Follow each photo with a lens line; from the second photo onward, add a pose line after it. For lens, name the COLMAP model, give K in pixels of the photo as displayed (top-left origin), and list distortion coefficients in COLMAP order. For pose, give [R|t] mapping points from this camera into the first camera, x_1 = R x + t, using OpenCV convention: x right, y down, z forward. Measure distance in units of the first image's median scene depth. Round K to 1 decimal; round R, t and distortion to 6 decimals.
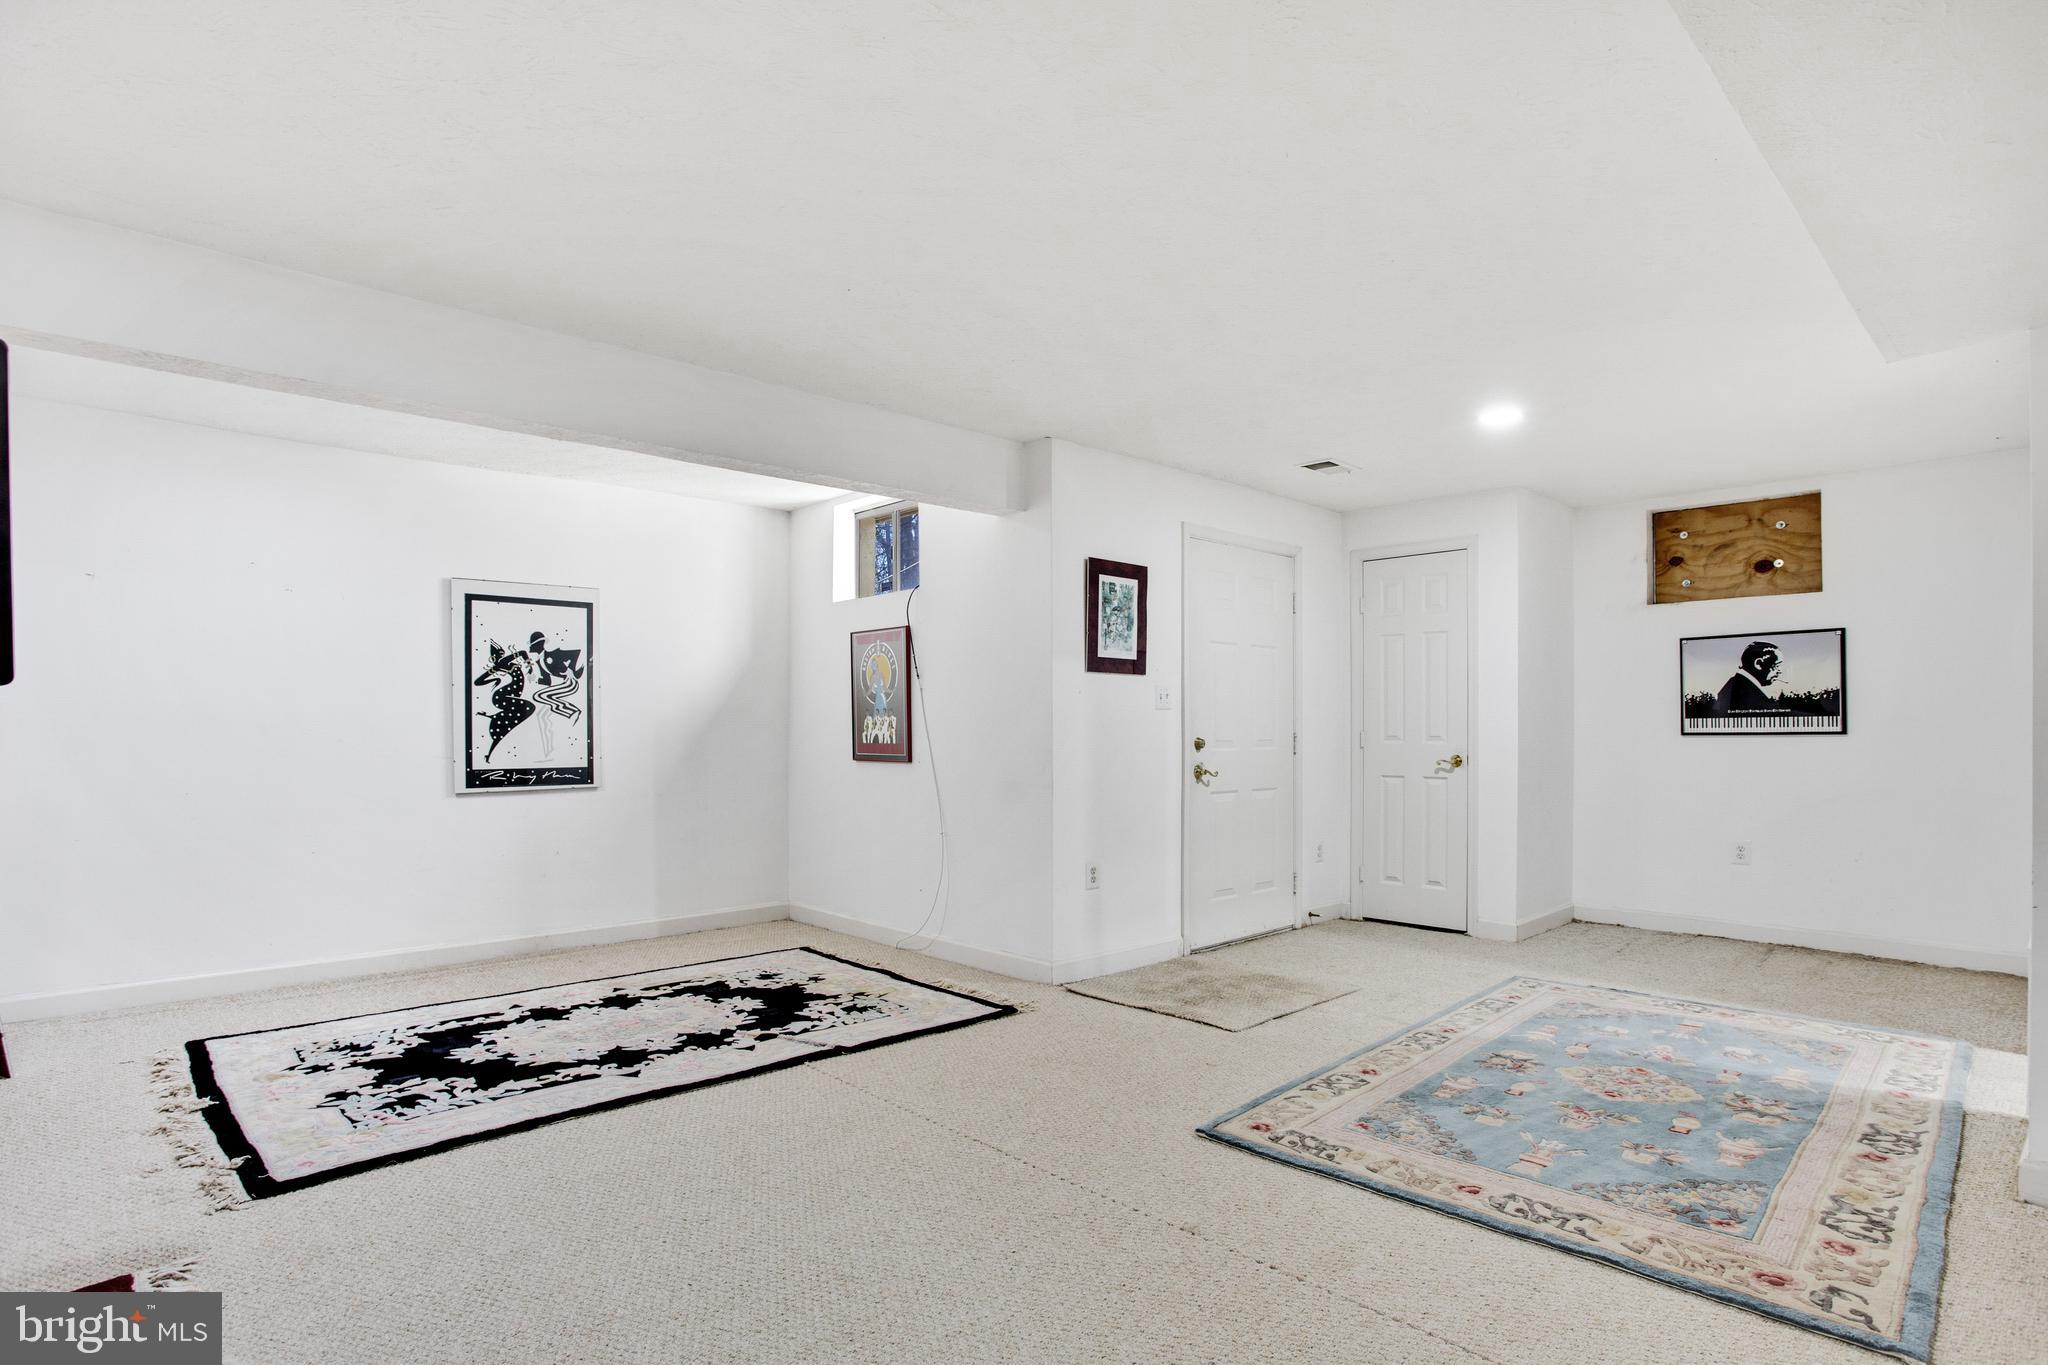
lens RADIAL K [[1029.6, 0, 1024.3], [0, 1029.6, 738.7], [0, 0, 1]] dist [-0.075183, 0.028675]
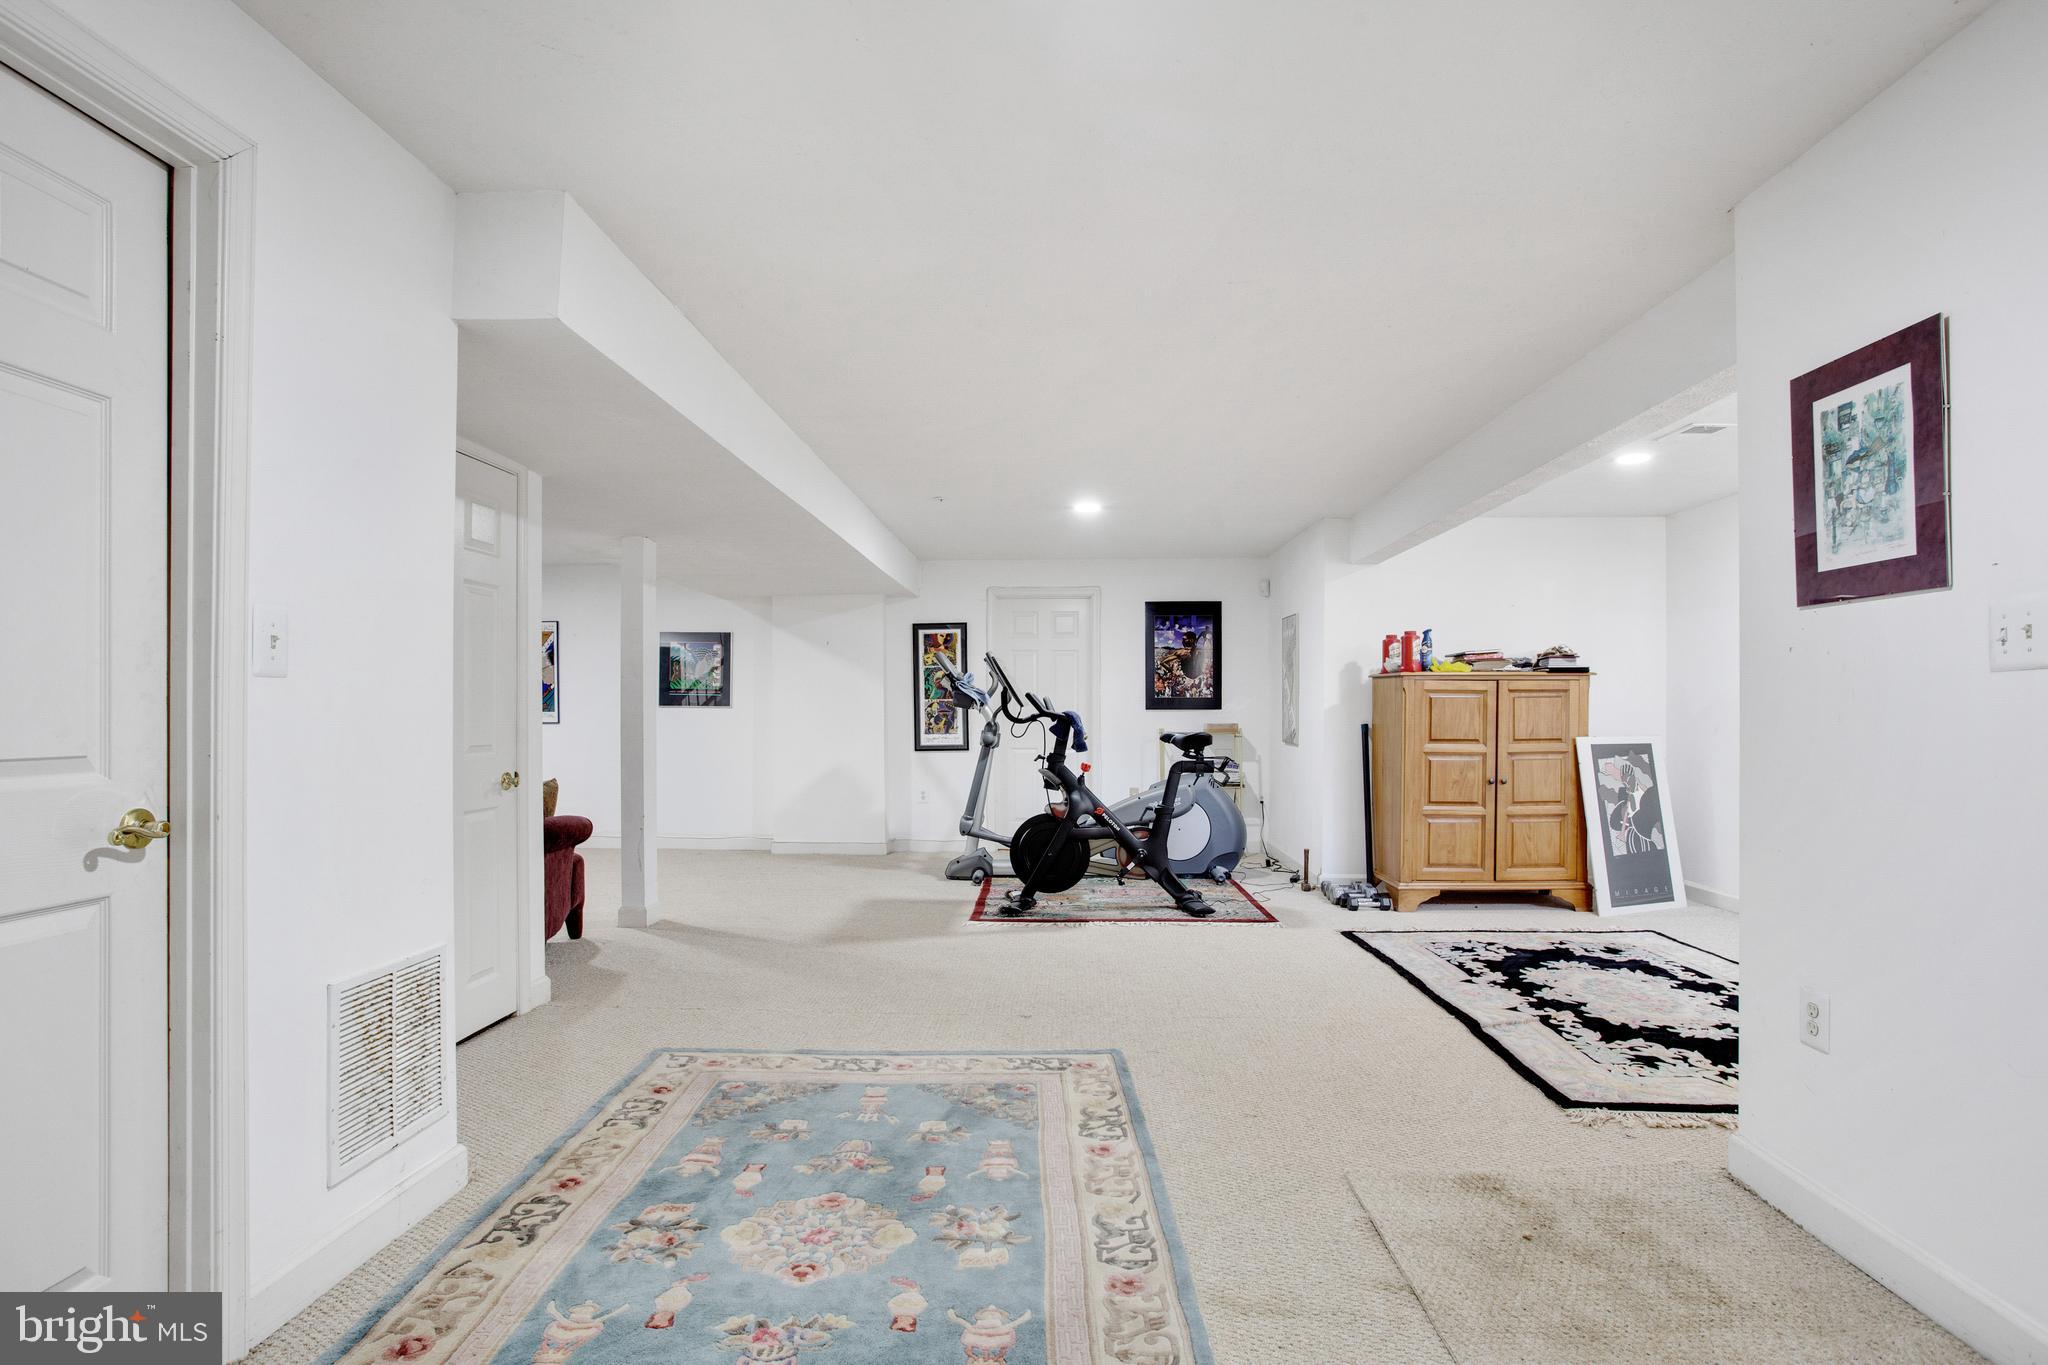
lens RADIAL K [[1037.2, 0, 1007.9], [0, 1037.2, 705.8], [0, 0, 1]] dist [-0.048540, 0.000851]
pose [[-0.714840, -0.002604, -0.699283, 0.675788], [-0.004123, 0.999991, 0.000491, -0.015708], [0.699276, 0.003234, -0.714844, 1.074056]]
